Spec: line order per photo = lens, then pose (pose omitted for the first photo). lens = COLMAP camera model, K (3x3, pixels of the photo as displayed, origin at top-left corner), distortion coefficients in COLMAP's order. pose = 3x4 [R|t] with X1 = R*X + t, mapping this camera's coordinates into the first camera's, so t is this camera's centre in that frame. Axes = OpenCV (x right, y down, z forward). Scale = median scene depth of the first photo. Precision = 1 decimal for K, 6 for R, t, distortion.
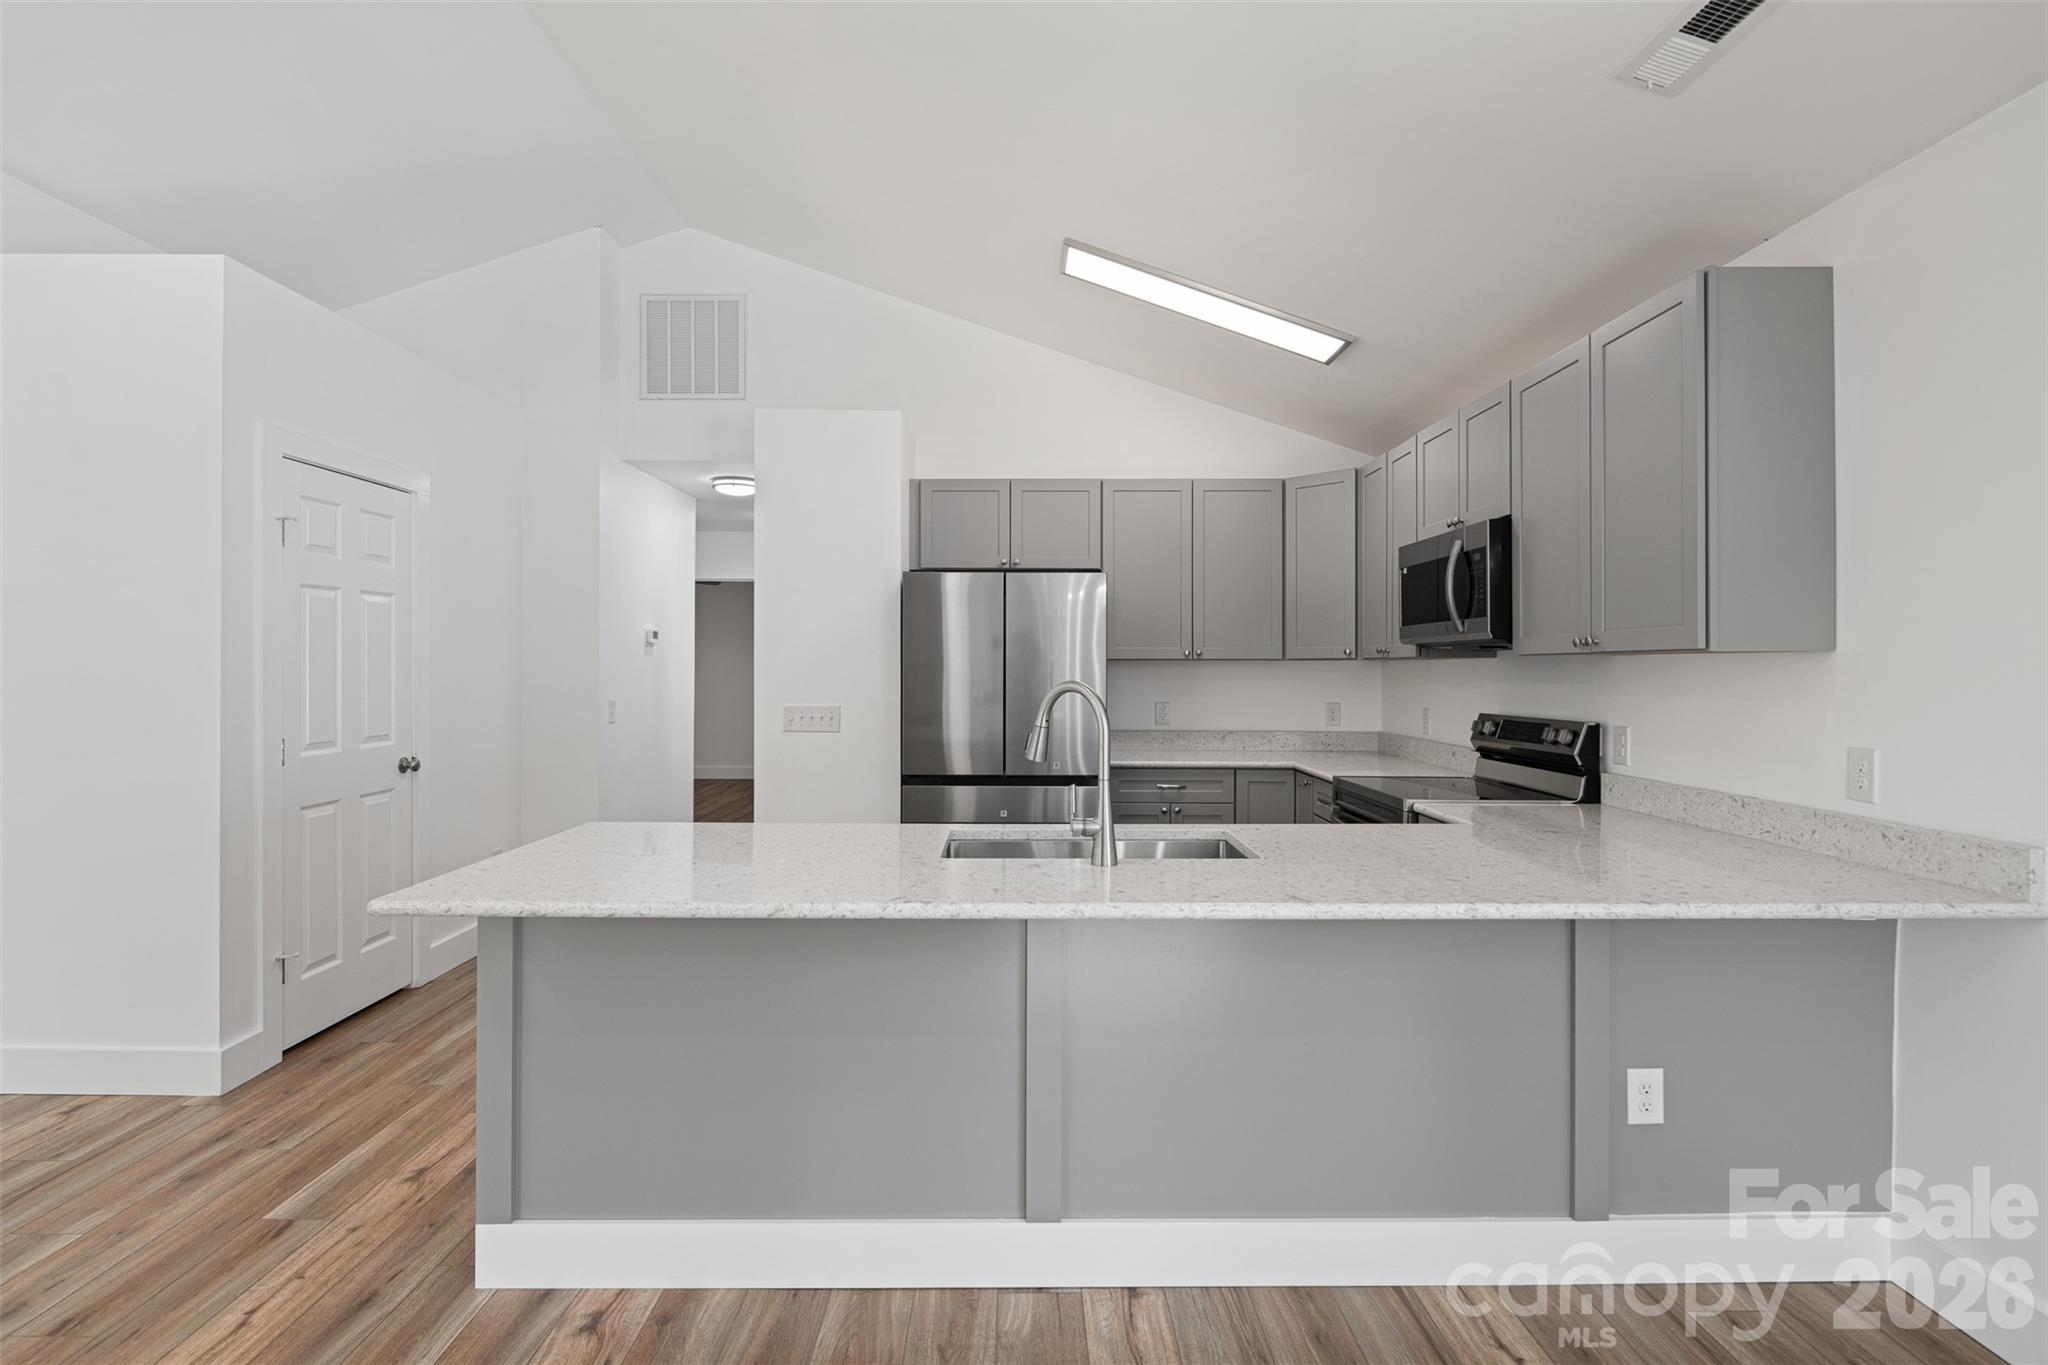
lens RADIAL K [[1009.8, 0, 1024.0], [0, 1009.8, 665.6], [0, 0, 1]] dist [0.000551, -0.000400]
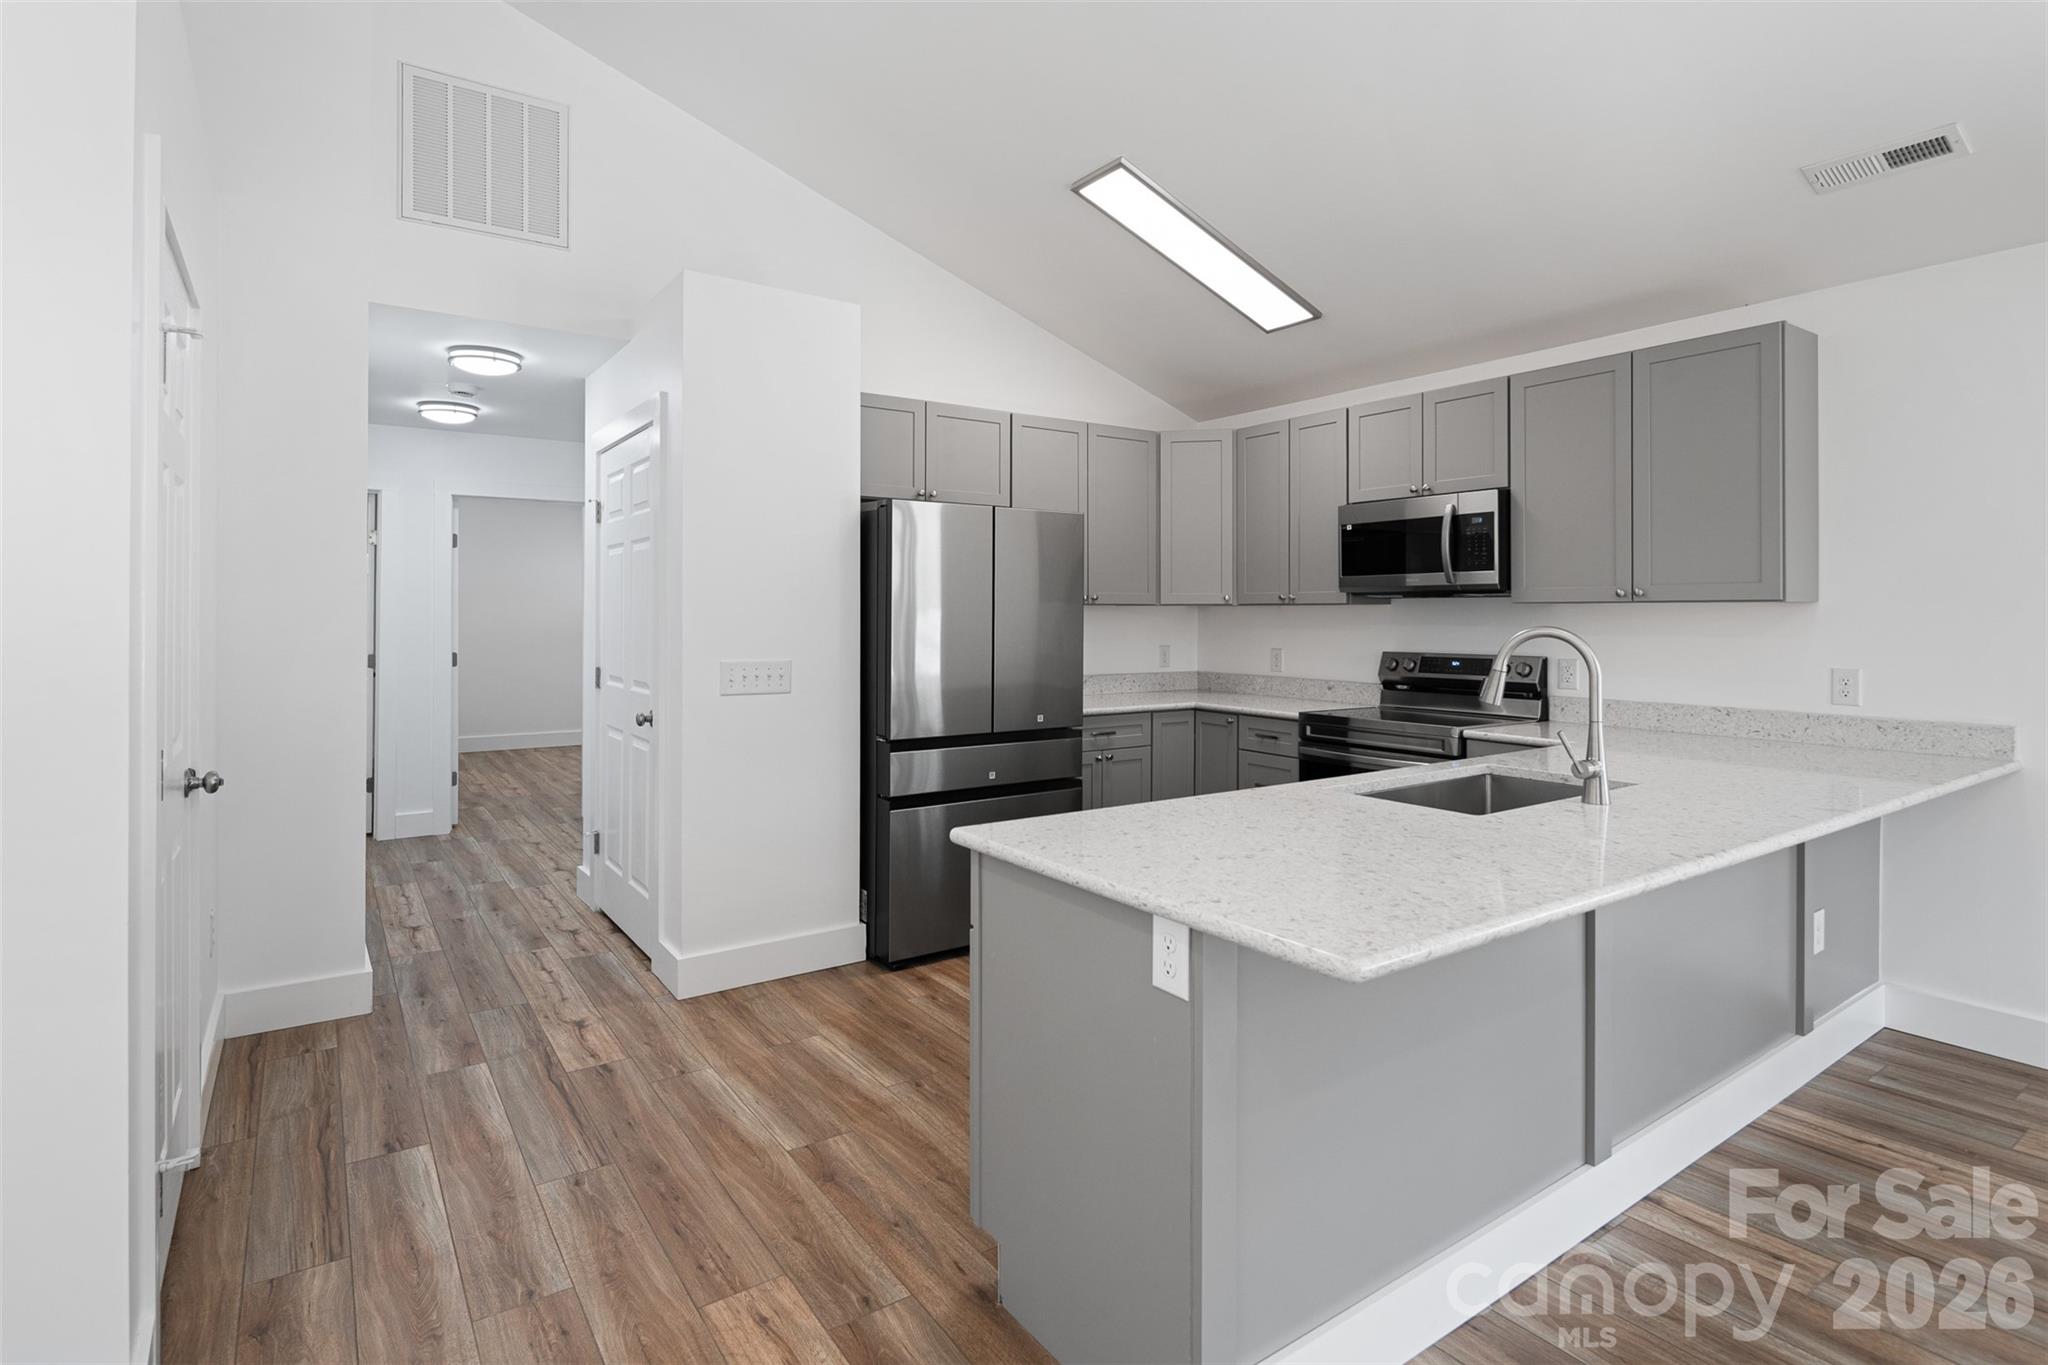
lens RADIAL K [[1012.6, 0, 1021.7], [0, 1012.6, 615.7], [0, 0, 1]] dist [0.002080, -0.000954]
pose [[0.824308, -0.001321, 0.566140, -0.558091], [-0.001945, 0.999985, 0.005165, -0.000155], [-0.566138, -0.005358, 0.824293, 0.265967]]
